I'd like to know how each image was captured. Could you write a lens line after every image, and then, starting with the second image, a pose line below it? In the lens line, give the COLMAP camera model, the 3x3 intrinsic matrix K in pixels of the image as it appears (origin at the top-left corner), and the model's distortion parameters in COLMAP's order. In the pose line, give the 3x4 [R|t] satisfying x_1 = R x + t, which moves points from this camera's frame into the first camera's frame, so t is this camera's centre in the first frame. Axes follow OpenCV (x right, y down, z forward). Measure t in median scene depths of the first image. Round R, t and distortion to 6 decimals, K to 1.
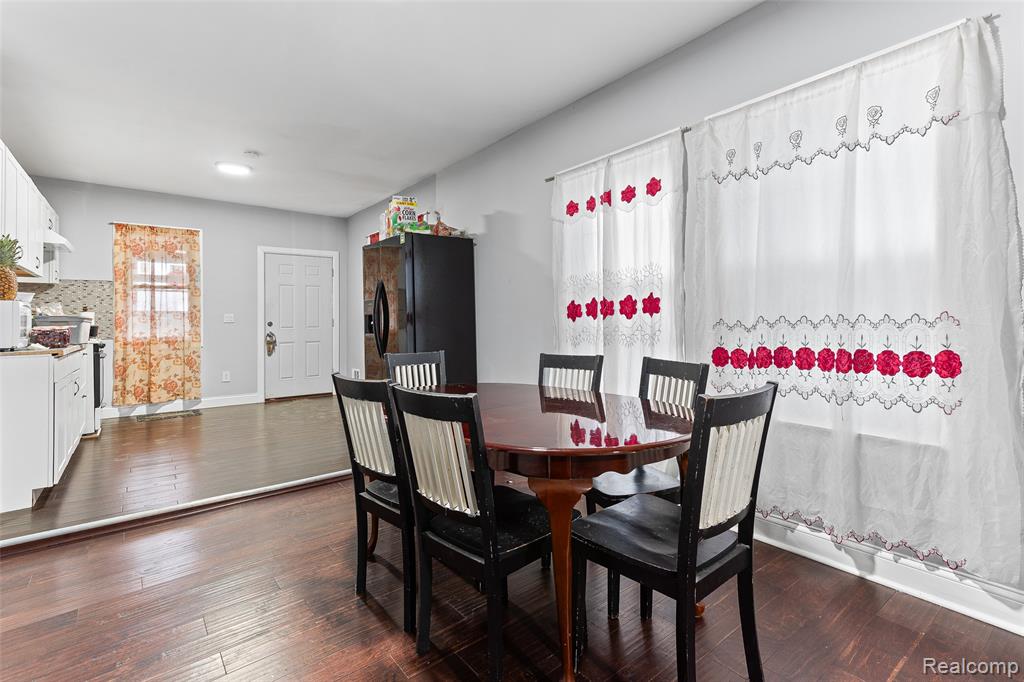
lens RADIAL K [[463.5, 0, 512.0], [0, 463.5, 312.4], [0, 0, 1]] dist [0.001377, 0.000184]
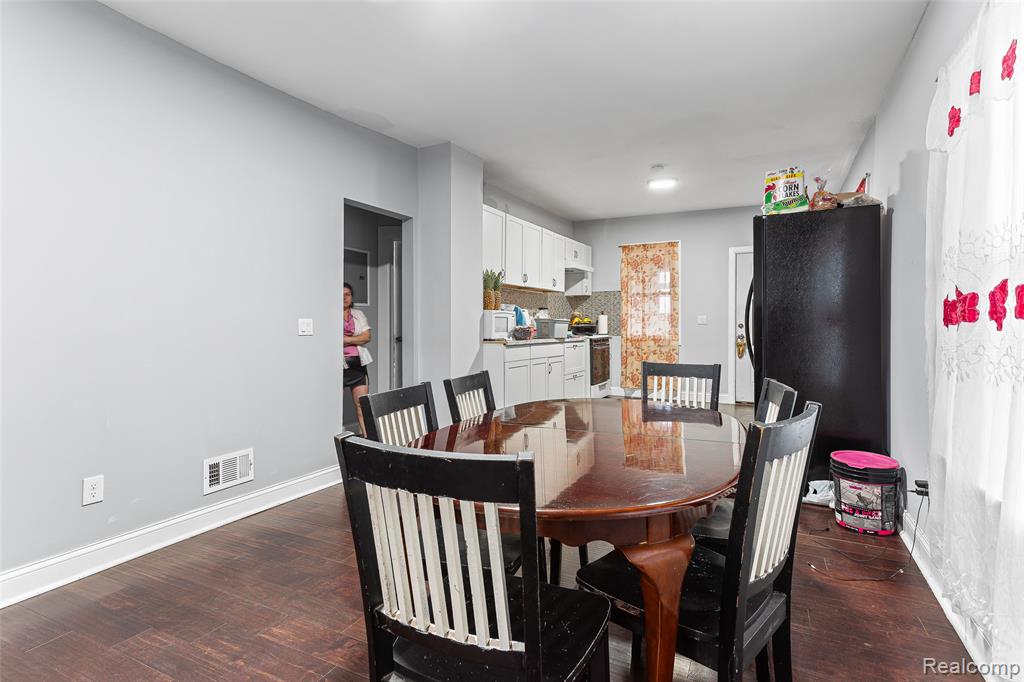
lens RADIAL K [[490.7, 0, 510.3], [0, 490.7, 334.3], [0, 0, 1]] dist [0.018205, 0.000483]
pose [[0.419159, 0.029043, -0.907448, 0.253811], [0.004595, 0.999408, 0.034109, 0.005087], [0.907901, -0.018467, 0.418778, 0.139207]]
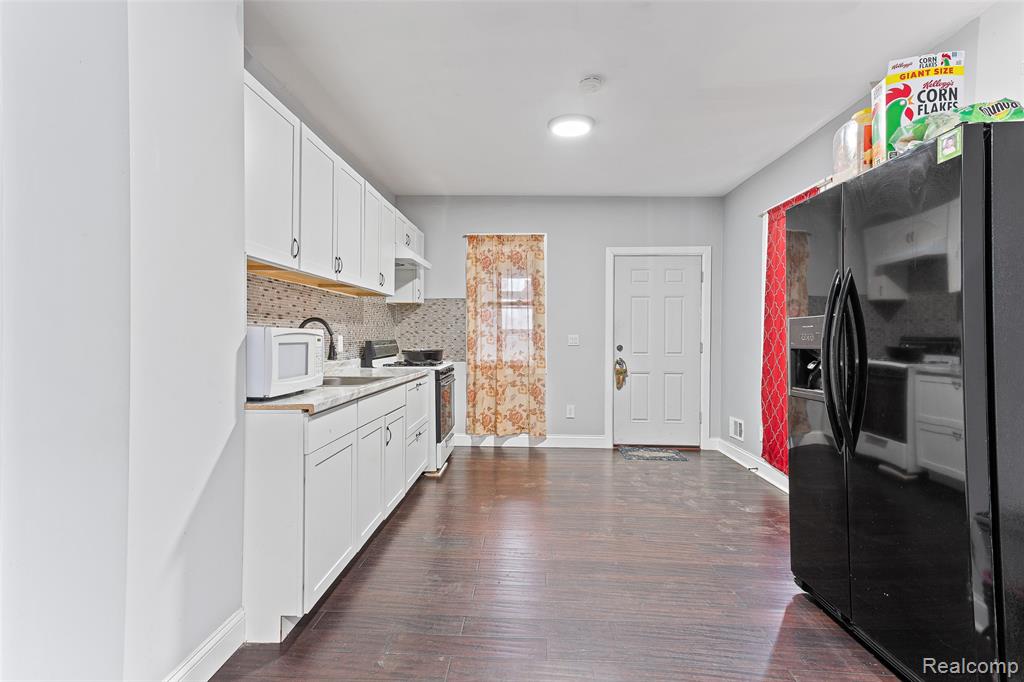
lens RADIAL K [[490.7, 0, 510.3], [0, 490.7, 334.3], [0, 0, 1]] dist [0.018205, 0.000483]
pose [[0.764418, 0.010392, -0.644637, -0.157403], [-0.003969, 0.999927, 0.011414, -0.007709], [0.644708, -0.006167, 0.764404, 0.301580]]
